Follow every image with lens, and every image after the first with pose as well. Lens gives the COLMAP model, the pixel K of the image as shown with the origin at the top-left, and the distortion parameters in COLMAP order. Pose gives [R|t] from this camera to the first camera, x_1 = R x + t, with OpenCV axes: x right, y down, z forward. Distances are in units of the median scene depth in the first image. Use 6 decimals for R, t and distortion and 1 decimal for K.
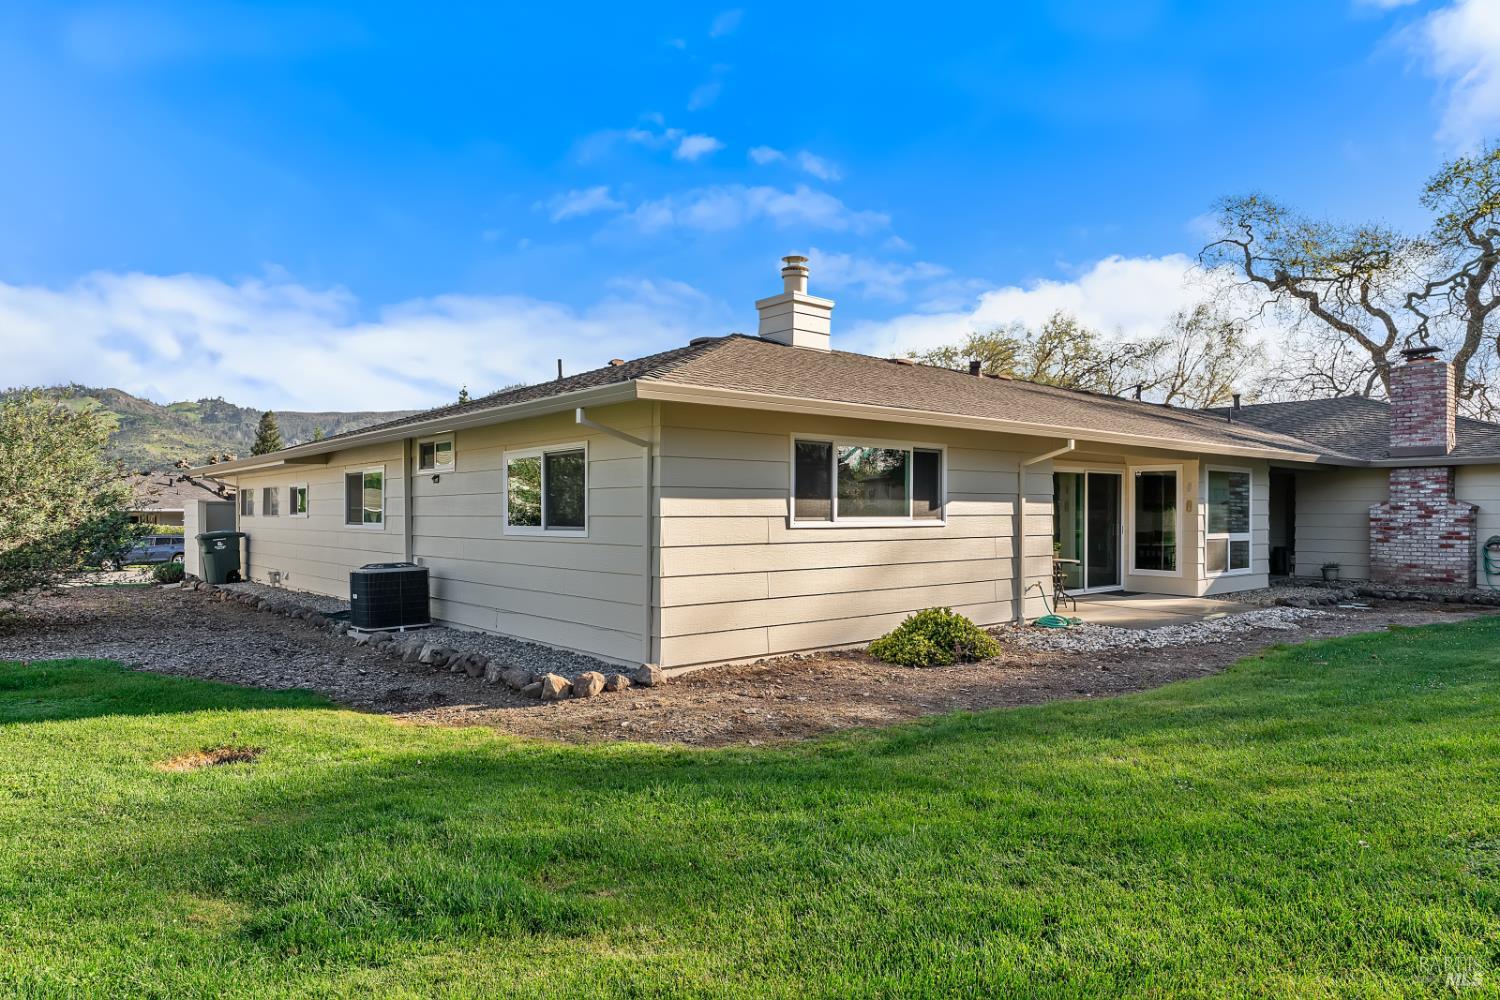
lens RADIAL K [[880.2, 0, 749.5], [0, 880.2, 497.1], [0, 0, 1]] dist [0.003279, -0.000742]
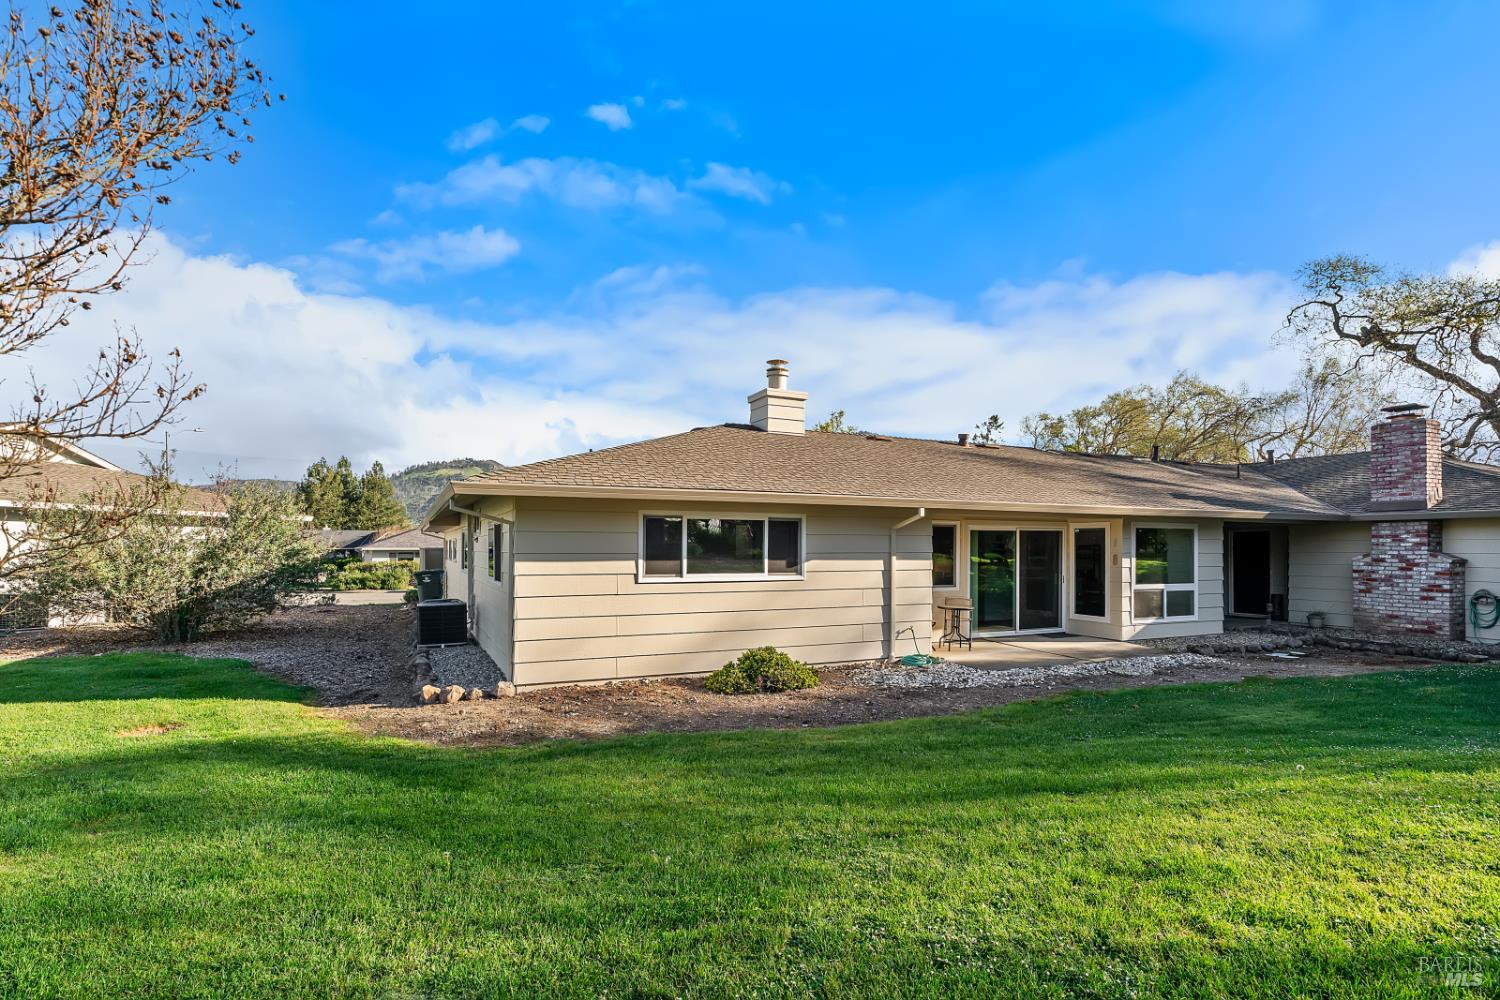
lens RADIAL K [[699.2, 0, 716.8], [0, 699.2, 526.8], [0, 0, 1]] dist [-0.005498, 0.002512]
pose [[0.967308, -0.005677, -0.253539, 0.233864], [0.001126, 0.999836, -0.018091, -0.016166], [0.253600, 0.017214, 0.967156, 0.008374]]
